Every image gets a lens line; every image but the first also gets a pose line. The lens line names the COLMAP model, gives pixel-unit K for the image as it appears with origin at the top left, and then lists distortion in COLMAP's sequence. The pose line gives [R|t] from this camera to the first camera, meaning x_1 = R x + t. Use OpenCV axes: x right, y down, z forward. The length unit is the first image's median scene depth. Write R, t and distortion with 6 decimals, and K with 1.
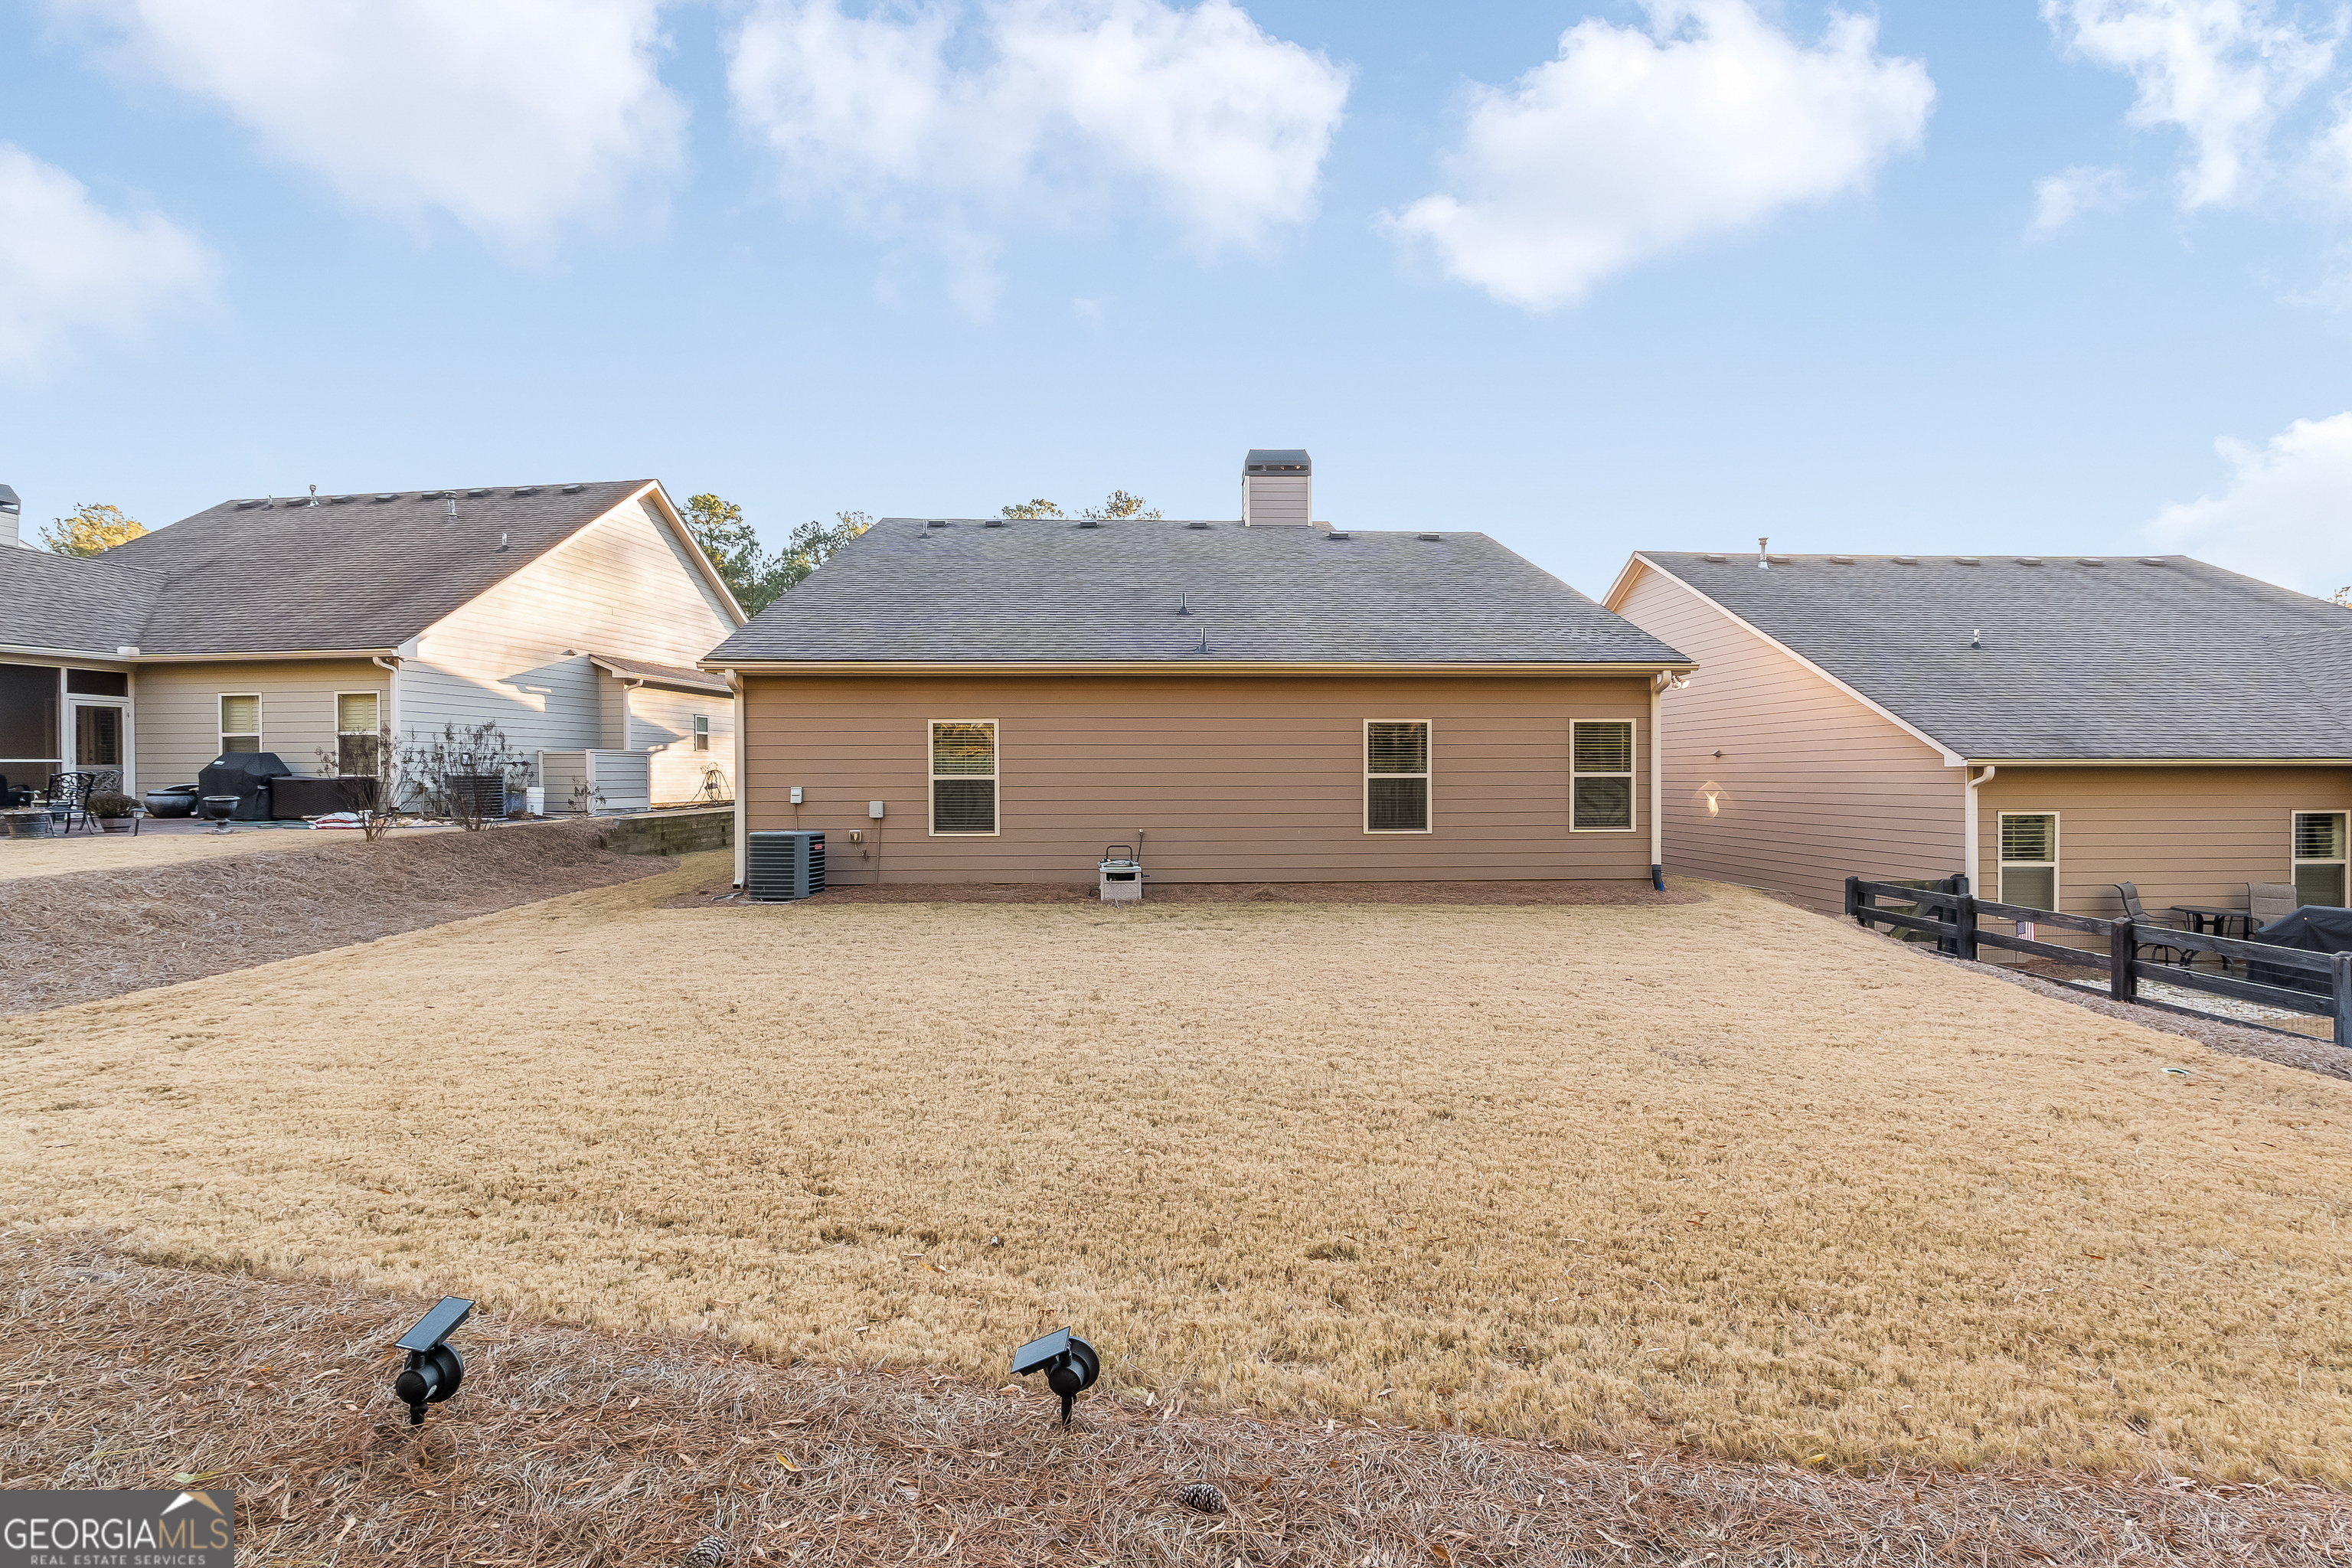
lens RADIAL K [[1081.1, 0, 1180.2], [0, 1081.1, 784.7], [0, 0, 1]] dist [-0.013550, 0.001375]
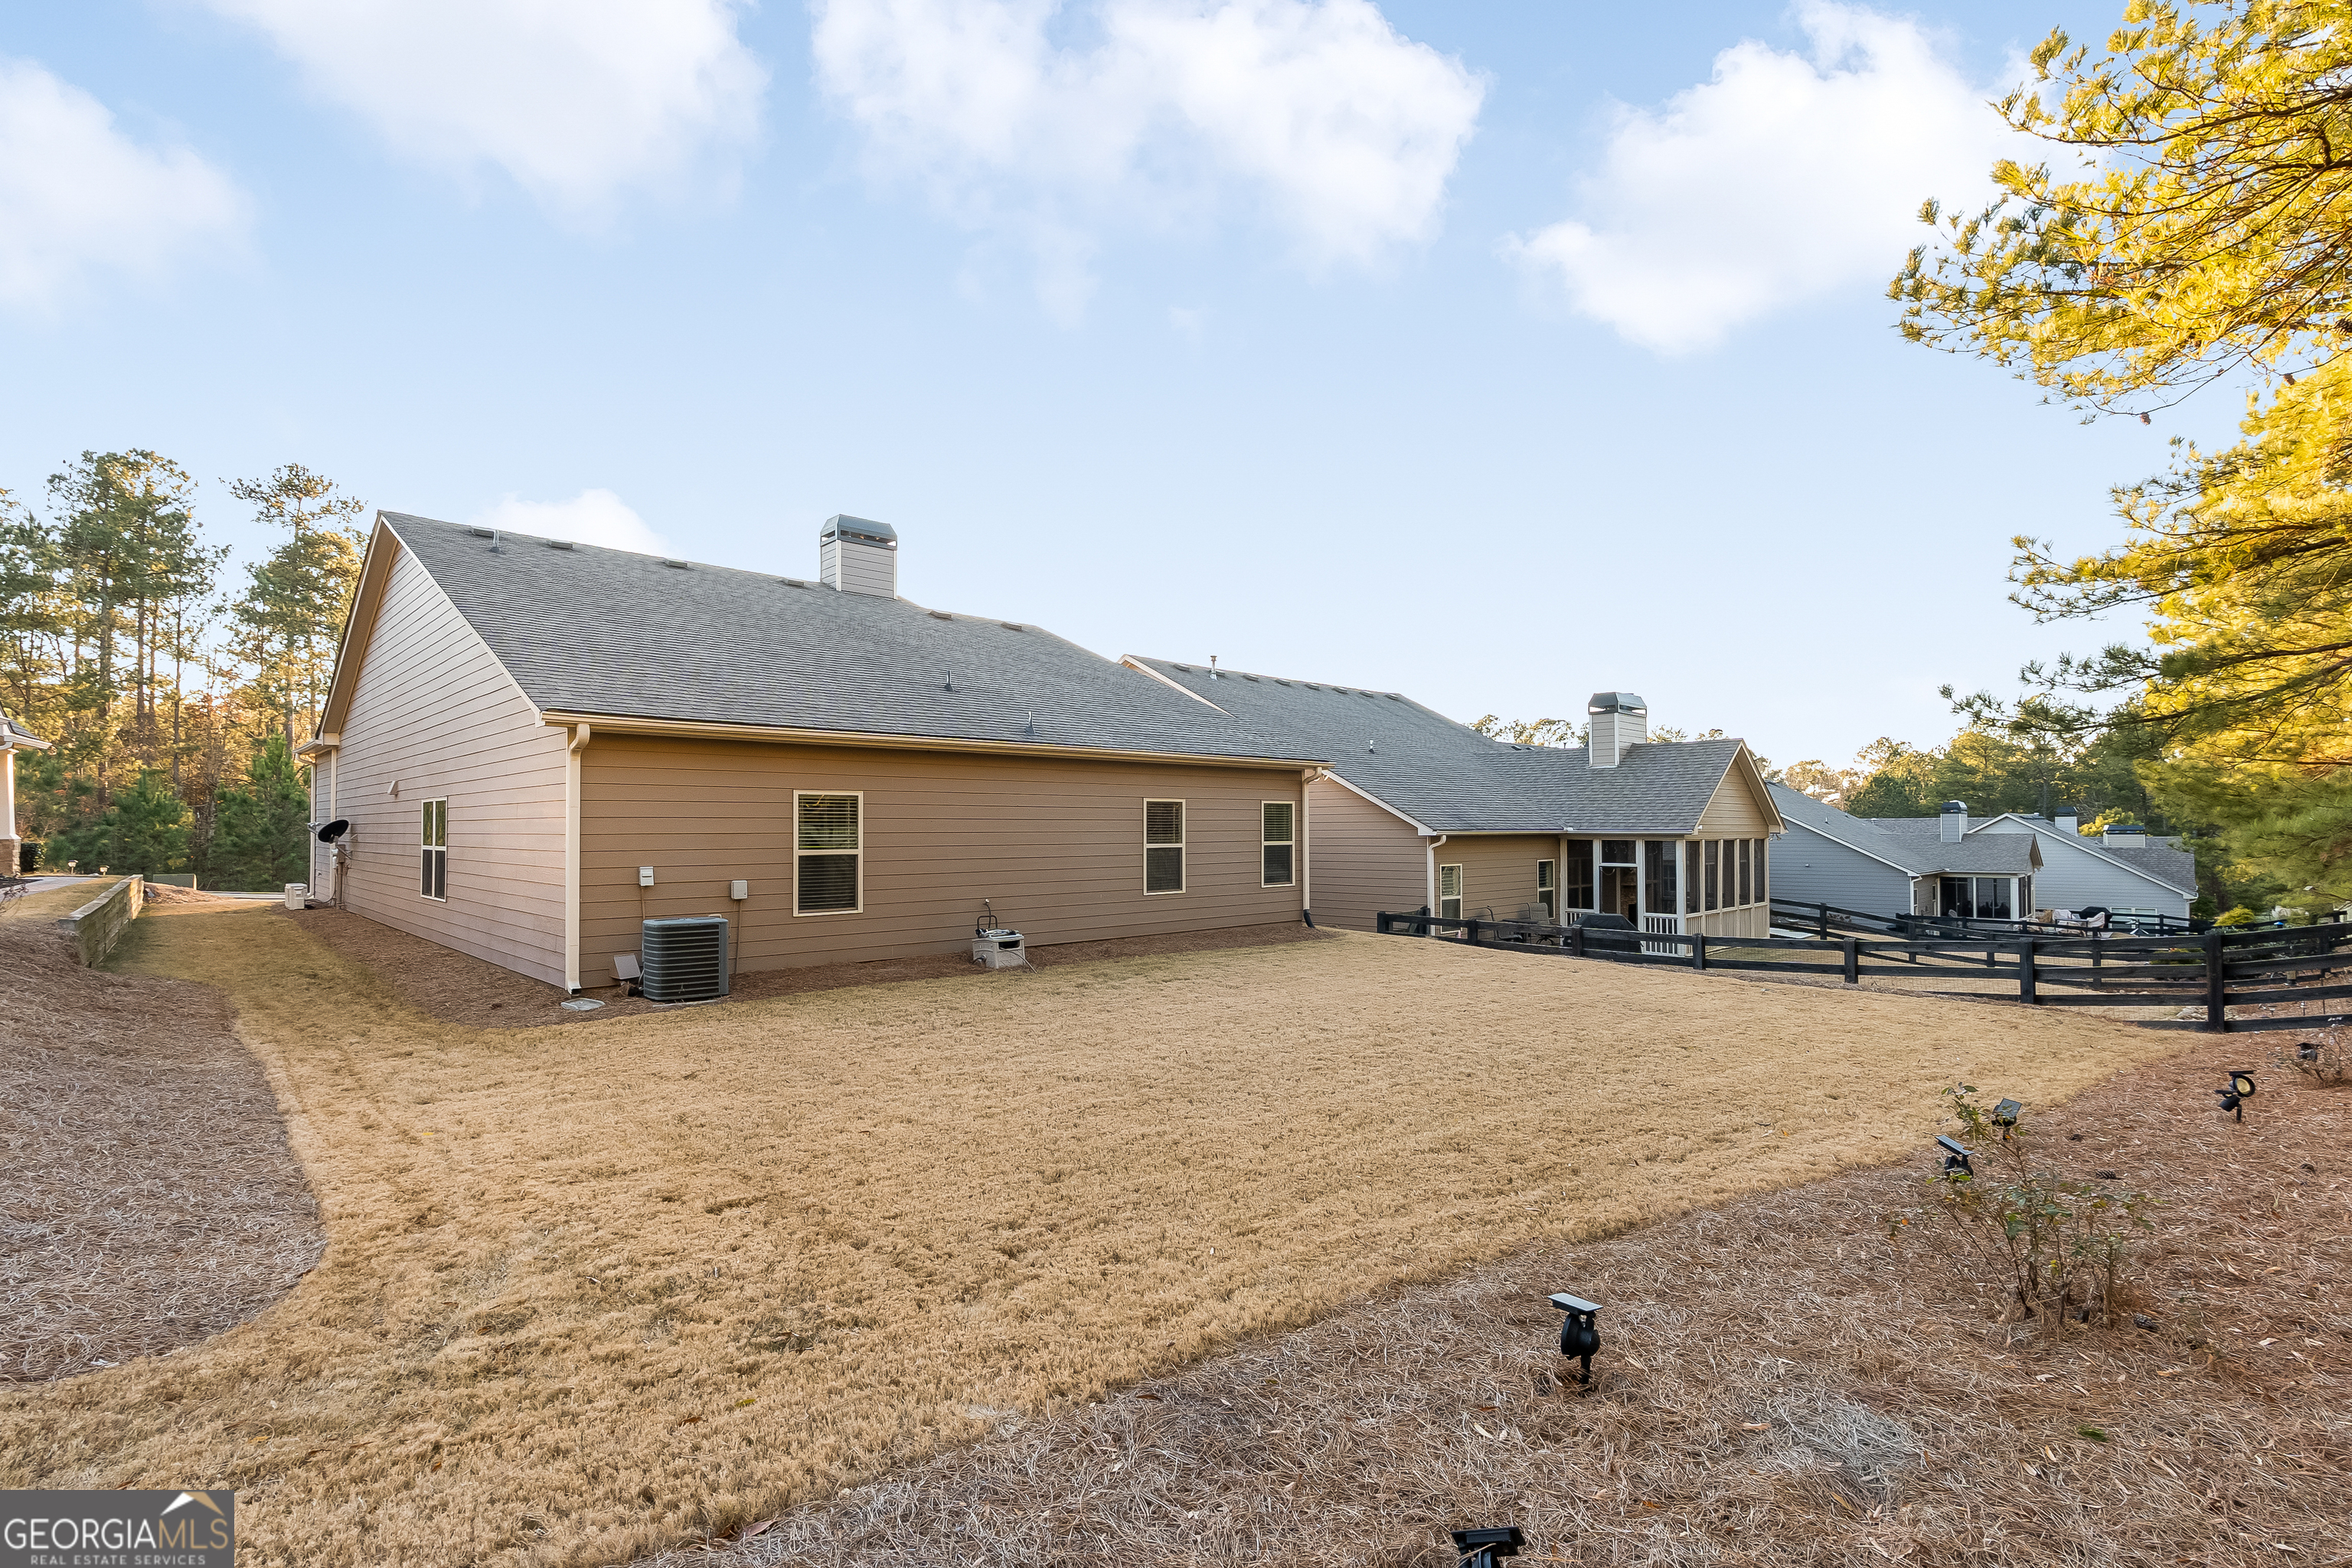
lens RADIAL K [[1090.2, 0, 1176.7], [0, 1090.2, 799.2], [0, 0, 1]] dist [-0.012705, 0.000588]
pose [[0.745720, 0.017960, 0.666018, -0.598585], [0.006094, 0.999411, -0.033773, -0.019092], [-0.666232, 0.029244, 0.745171, 0.083783]]
